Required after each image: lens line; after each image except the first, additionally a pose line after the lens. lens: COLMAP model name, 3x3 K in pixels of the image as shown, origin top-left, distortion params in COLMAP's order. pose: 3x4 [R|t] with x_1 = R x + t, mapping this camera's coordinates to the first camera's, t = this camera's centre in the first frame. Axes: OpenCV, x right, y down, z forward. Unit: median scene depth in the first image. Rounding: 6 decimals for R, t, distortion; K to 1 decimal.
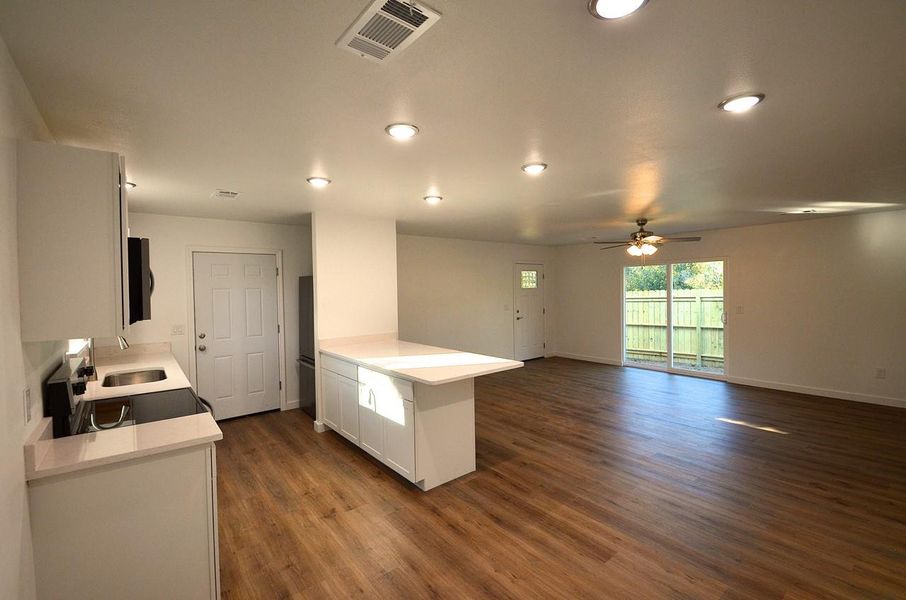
lens RADIAL K [[394.3, 0, 453.0], [0, 394.3, 300.0], [0, 0, 1]] dist [0.002039, -0.010957]
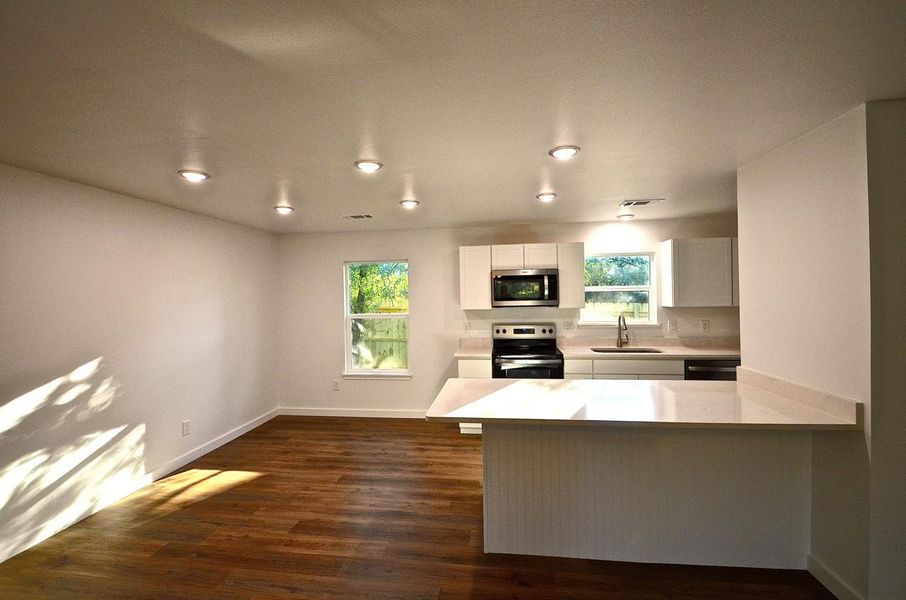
lens RADIAL K [[394.3, 0, 453.0], [0, 394.3, 300.0], [0, 0, 1]] dist [0.002039, -0.010957]
pose [[-0.725405, 0.037398, -0.687305, 0.551922], [0.013135, 0.999093, 0.040499, -0.050696], [0.688197, 0.020350, -0.725239, 1.419628]]
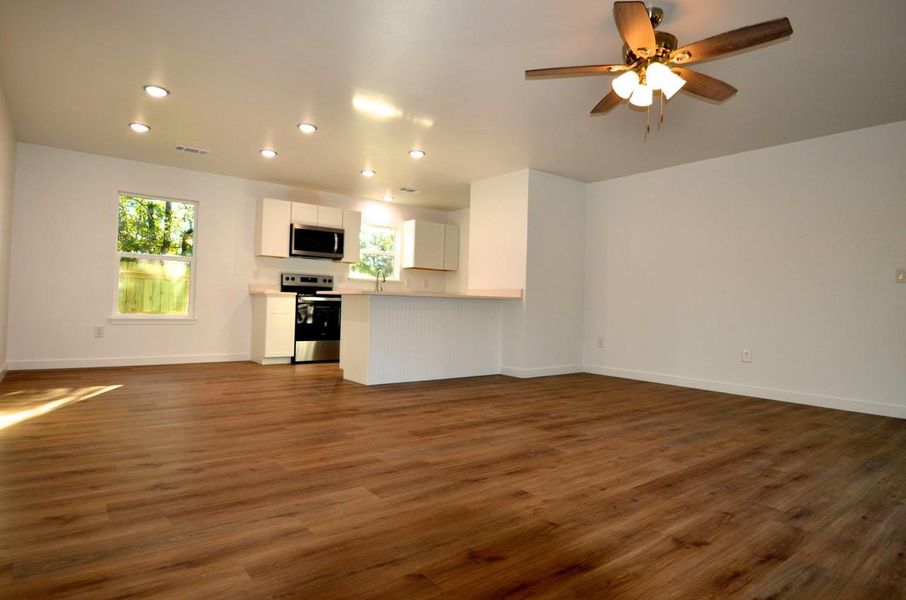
lens RADIAL K [[508.9, 0, 453.0], [0, 508.9, 300.0], [0, 0, 1]] dist [0.001436, -0.021608]
pose [[-0.015449, 0.004265, -0.999872, 1.483882], [-0.052414, 0.998613, 0.005070, 0.155223], [0.998506, 0.052485, -0.015204, 1.219332]]
